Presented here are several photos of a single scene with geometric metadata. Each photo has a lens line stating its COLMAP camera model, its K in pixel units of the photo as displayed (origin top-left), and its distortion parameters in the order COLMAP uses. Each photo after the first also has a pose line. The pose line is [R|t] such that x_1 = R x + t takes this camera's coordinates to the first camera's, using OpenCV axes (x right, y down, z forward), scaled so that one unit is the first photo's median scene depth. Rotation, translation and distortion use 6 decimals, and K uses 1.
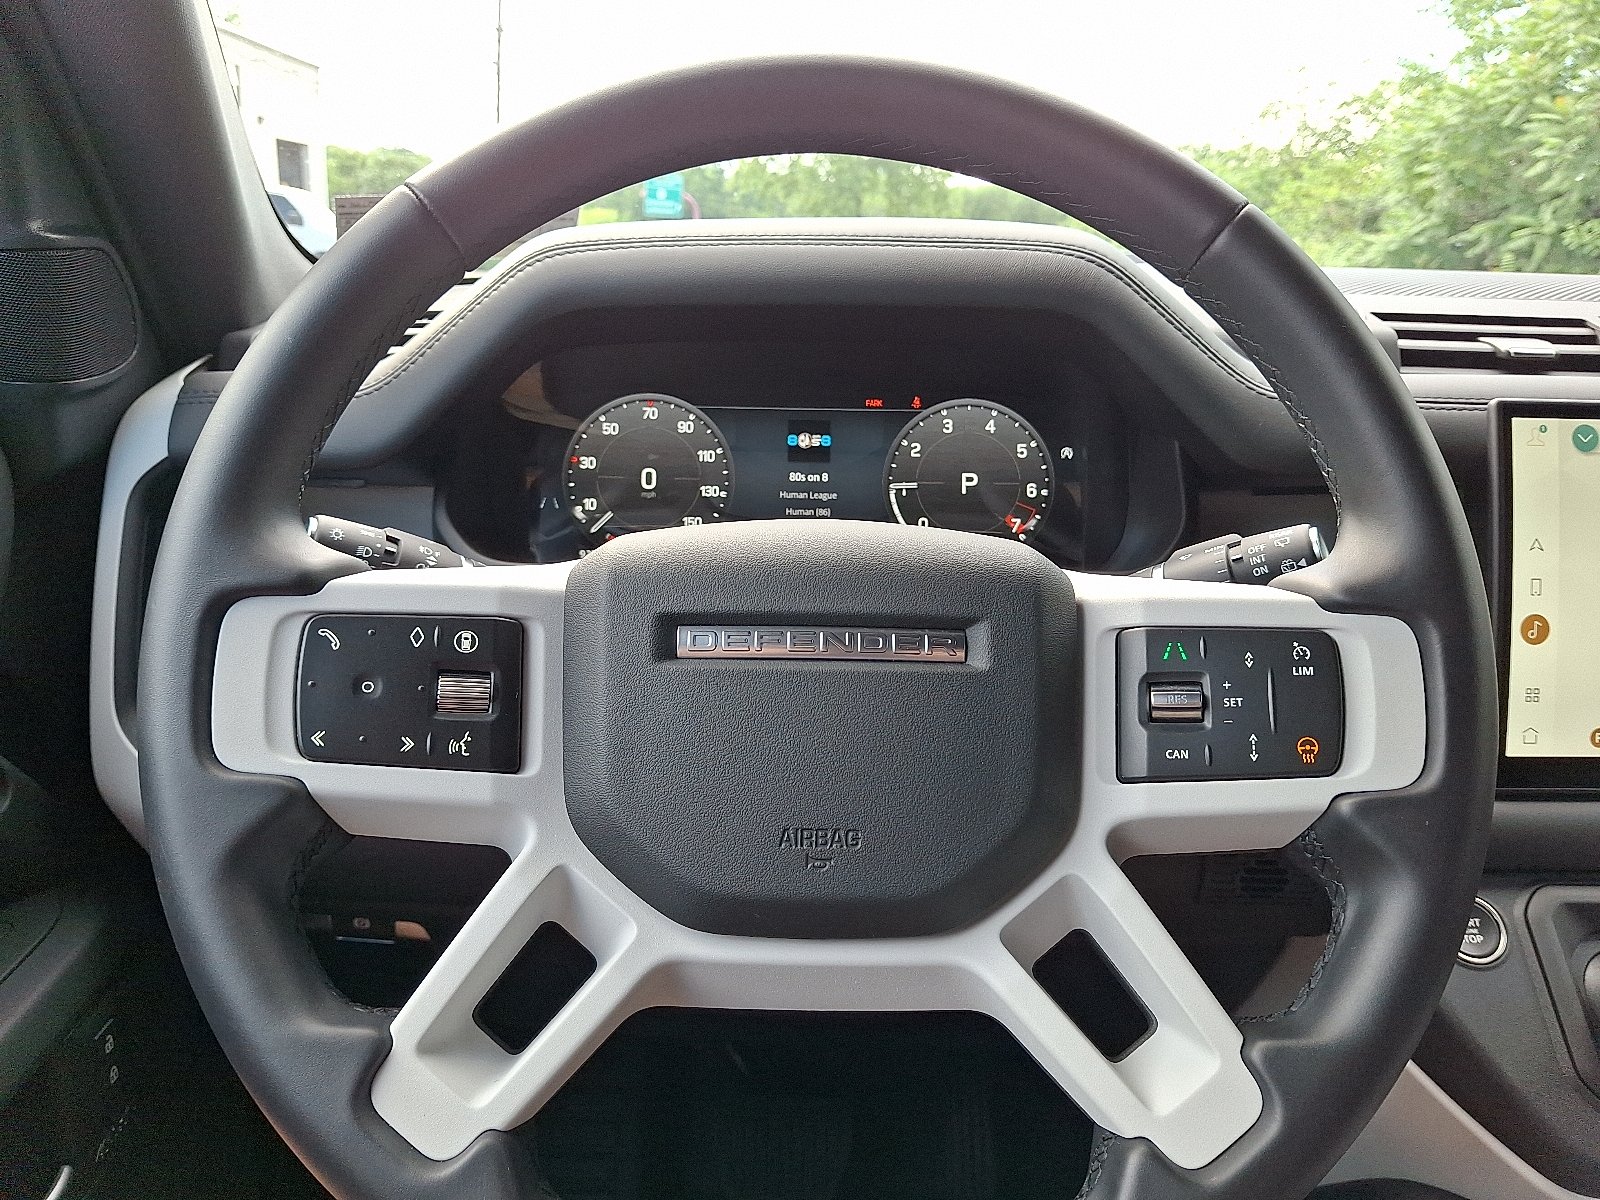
lens RADIAL K [[1121.7, 0, 800.0], [0, 1121.7, 600.0], [0, 0, 1]] dist [0.002176, -0.003237]
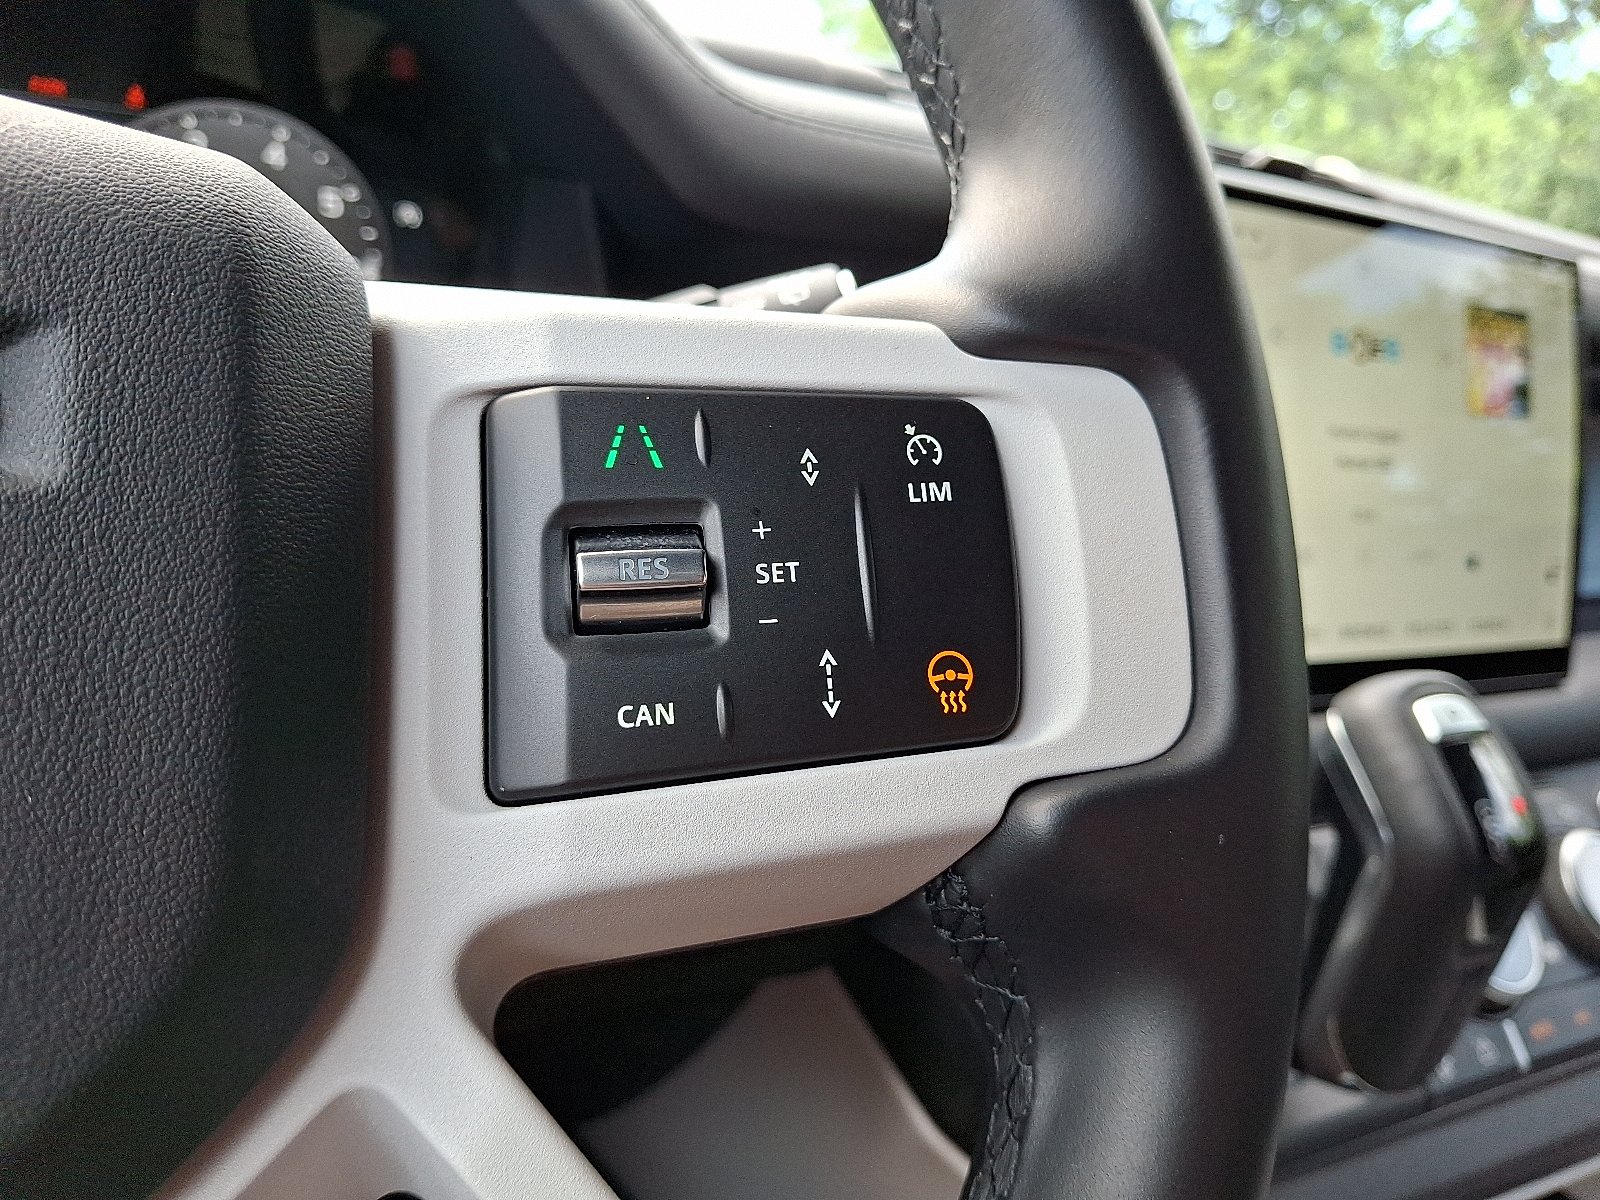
lens RADIAL K [[1309.2, 0, 795.6], [0, 1309.2, 559.8], [0, 0, 1]] dist [0.074472, -0.113275]
pose [[0.879193, -0.019753, 0.476057, 0.168925], [0.003623, 0.999389, 0.034777, 0.069089], [-0.476453, -0.028851, 0.878727, 0.579866]]
